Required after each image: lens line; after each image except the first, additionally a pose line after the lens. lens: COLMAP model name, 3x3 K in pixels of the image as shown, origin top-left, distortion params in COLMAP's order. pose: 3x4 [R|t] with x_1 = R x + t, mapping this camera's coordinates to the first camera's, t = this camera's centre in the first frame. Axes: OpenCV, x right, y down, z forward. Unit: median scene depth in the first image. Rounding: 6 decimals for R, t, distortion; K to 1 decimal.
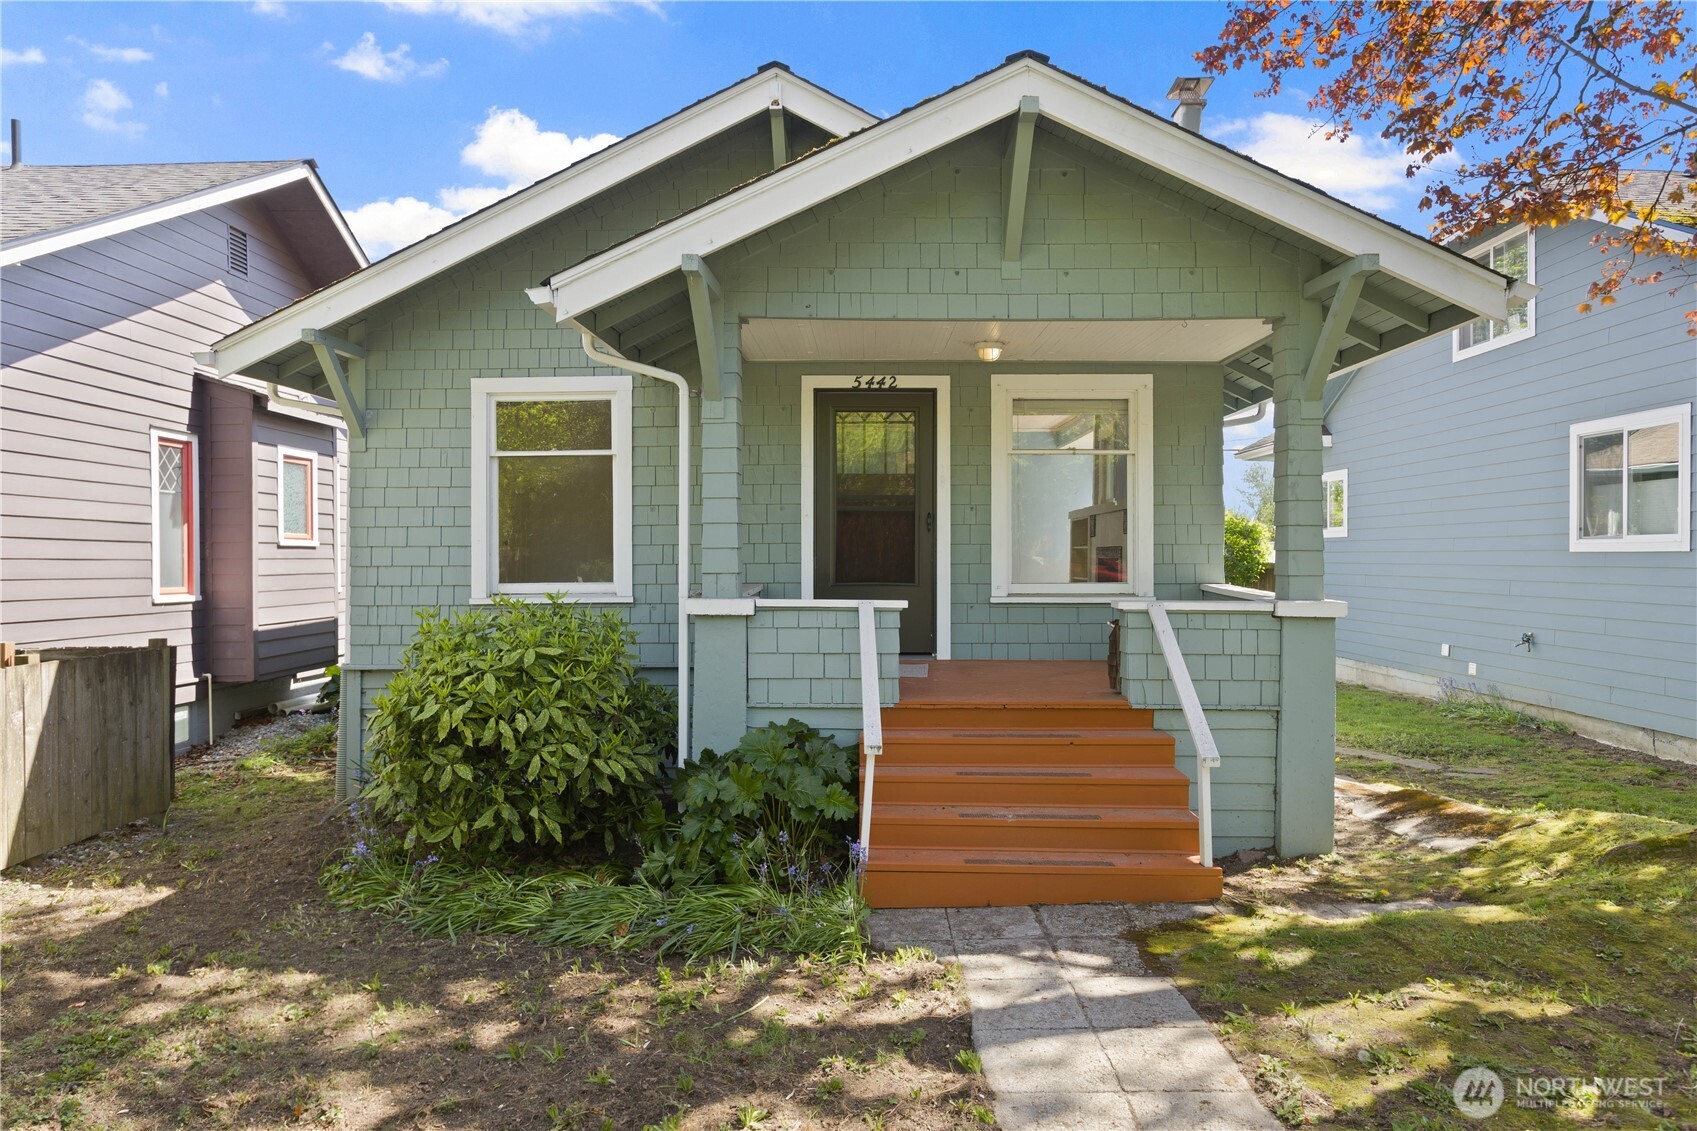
lens RADIAL K [[1100.1, 0, 846.1], [0, 1100.1, 561.6], [0, 0, 1]] dist [0.001966, -0.004043]
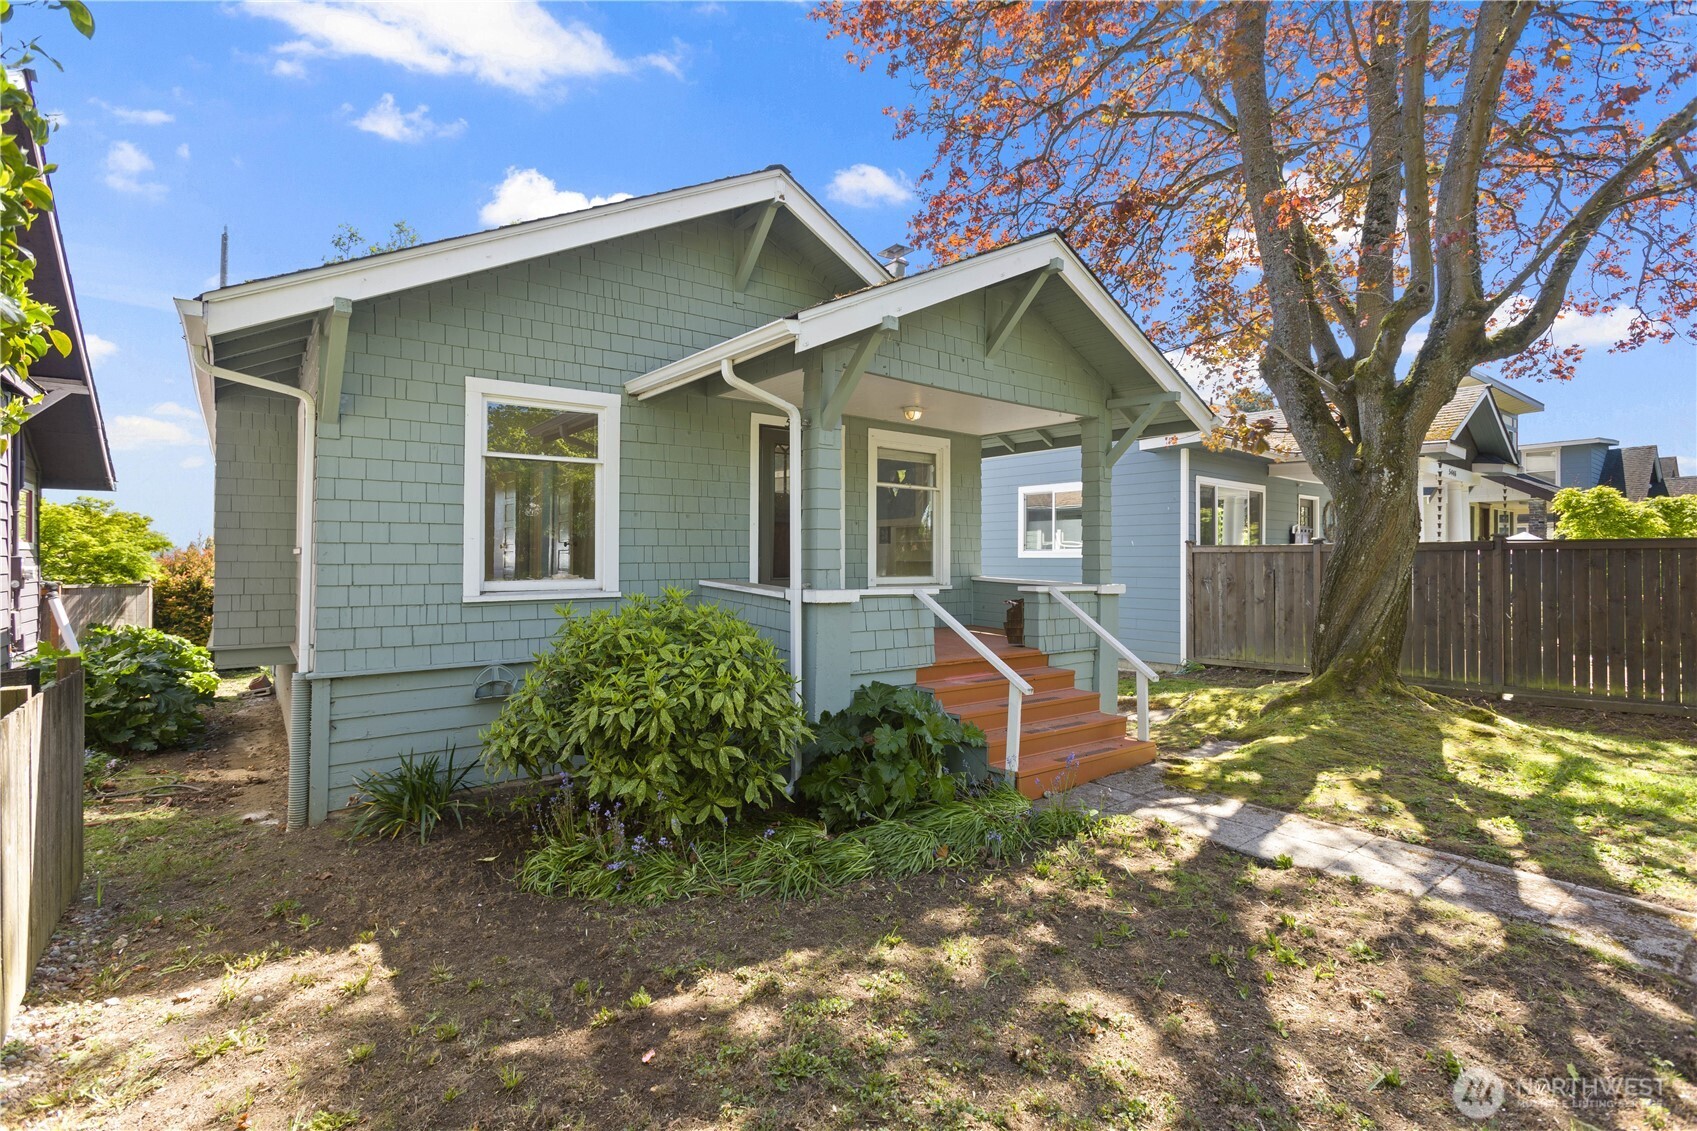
lens RADIAL K [[820.0, 0, 857.5], [0, 820.0, 555.2], [0, 0, 1]] dist [-0.020341, 0.005402]
pose [[0.773083, 0.009365, 0.634236, -0.666795], [-0.000039, 0.999892, -0.014717, 0.008487], [-0.634305, 0.011353, 0.772999, 0.254964]]
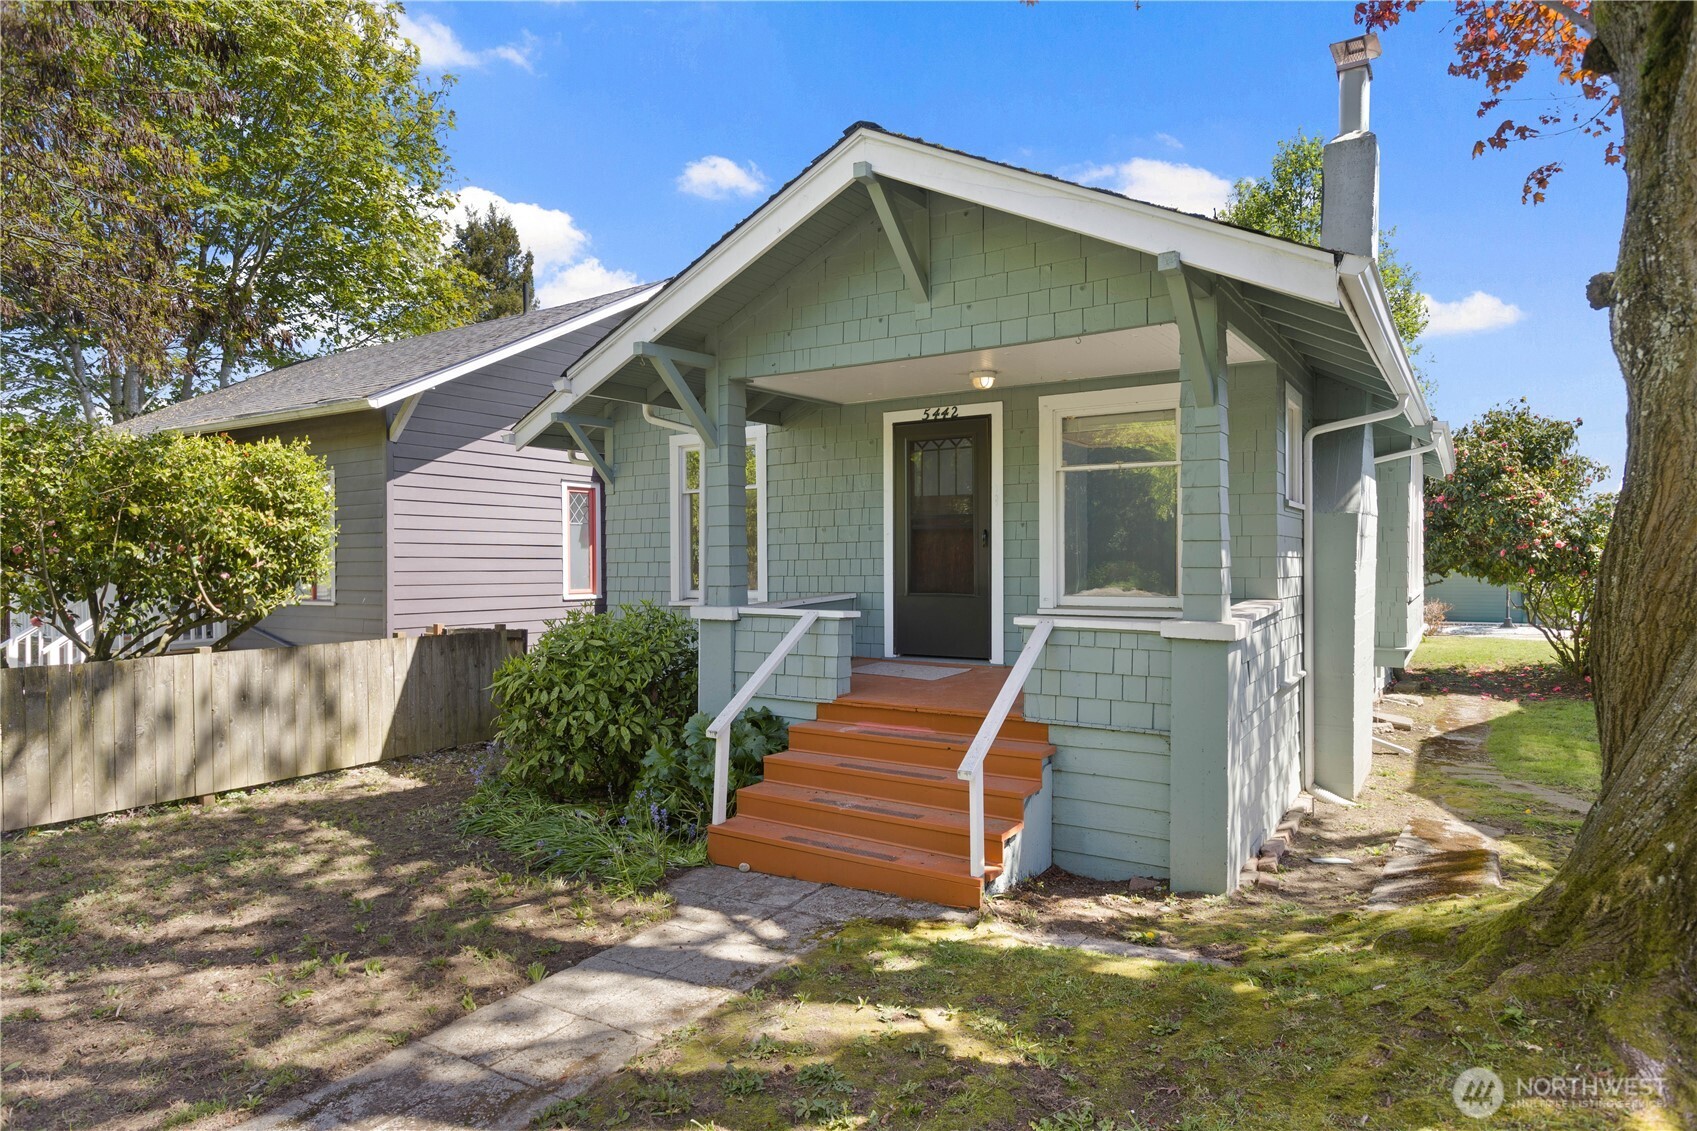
lens RADIAL K [[990.0, 0, 835.1], [0, 990.0, 565.3], [0, 0, 1]] dist [-0.006695, 0.004622]
pose [[0.841009, -0.002221, -0.541017, 0.594750], [0.004058, 0.999989, 0.002204, -0.014695], [0.541006, -0.004049, 0.841009, 0.123125]]
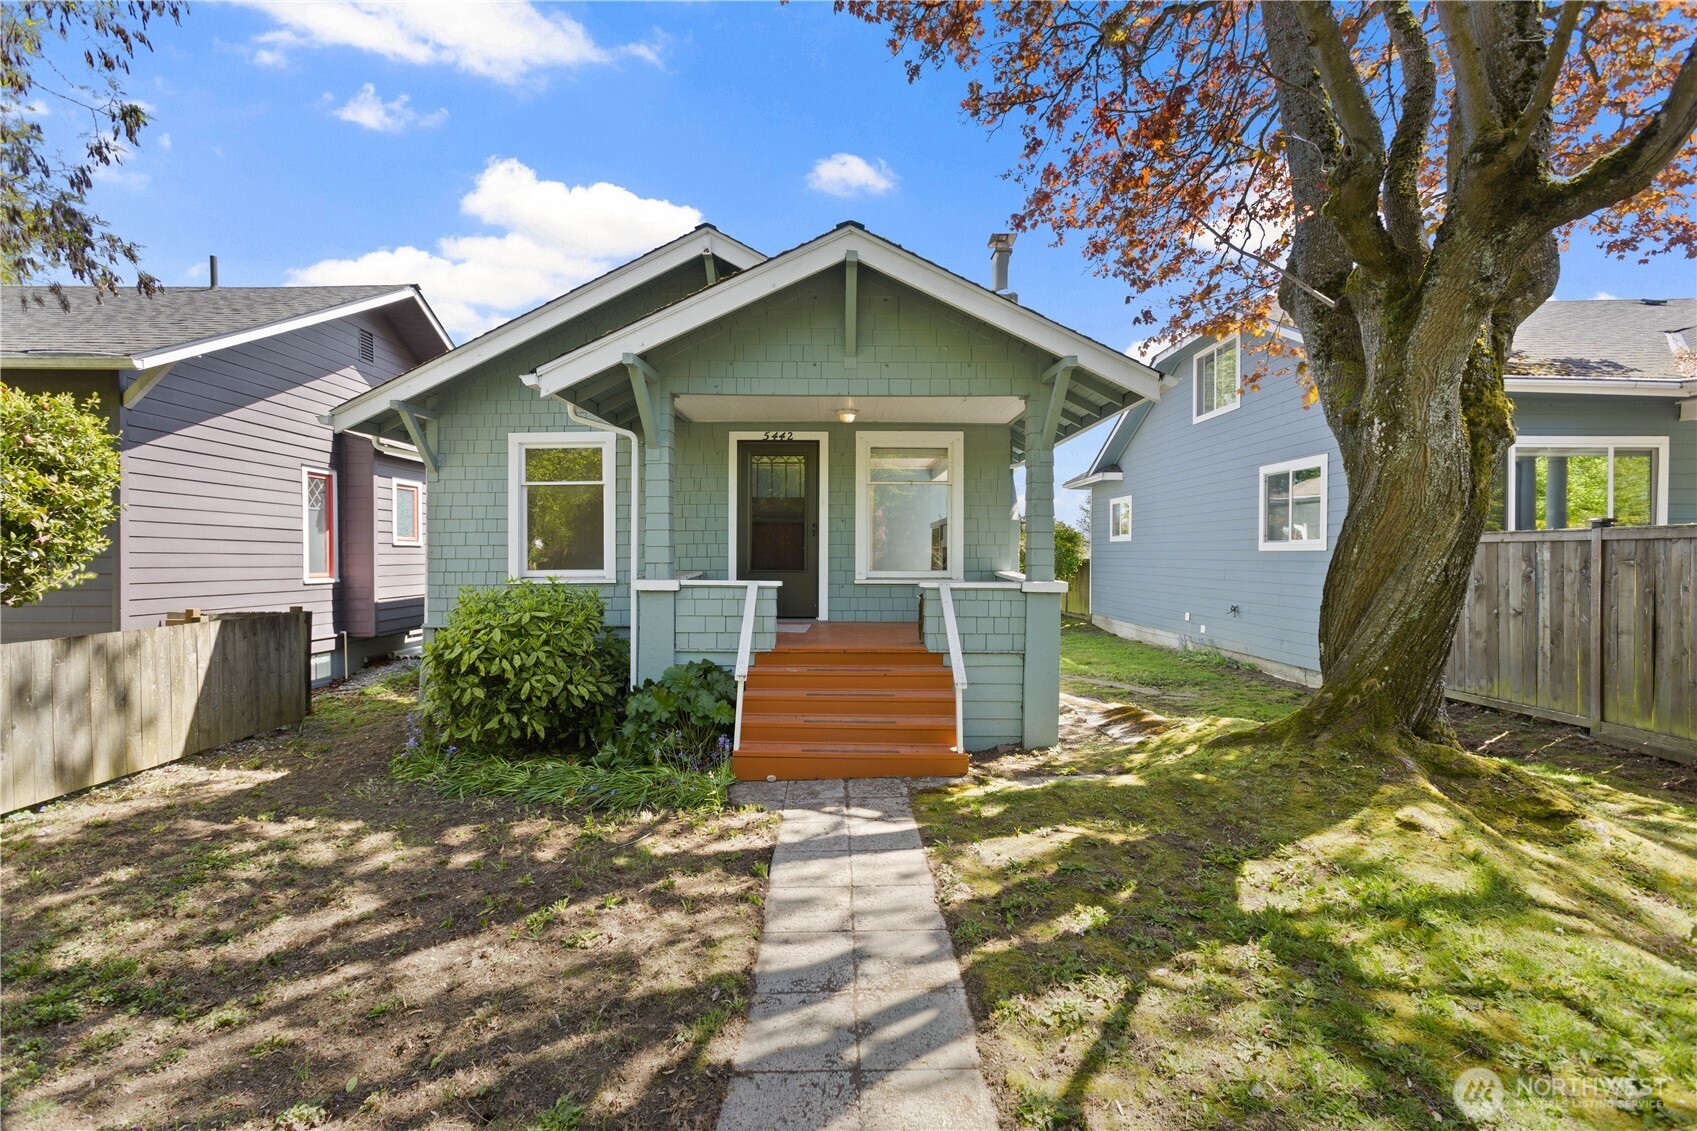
lens RADIAL K [[758.8, 0, 842.1], [0, 758.8, 561.7], [0, 0, 1]] dist [-0.021492, 0.009160]
pose [[0.999826, 0.001643, 0.018576, 0.117226], [-0.001731, 0.999987, 0.004727, 0.003552], [-0.018568, -0.004758, 0.999816, -0.043595]]
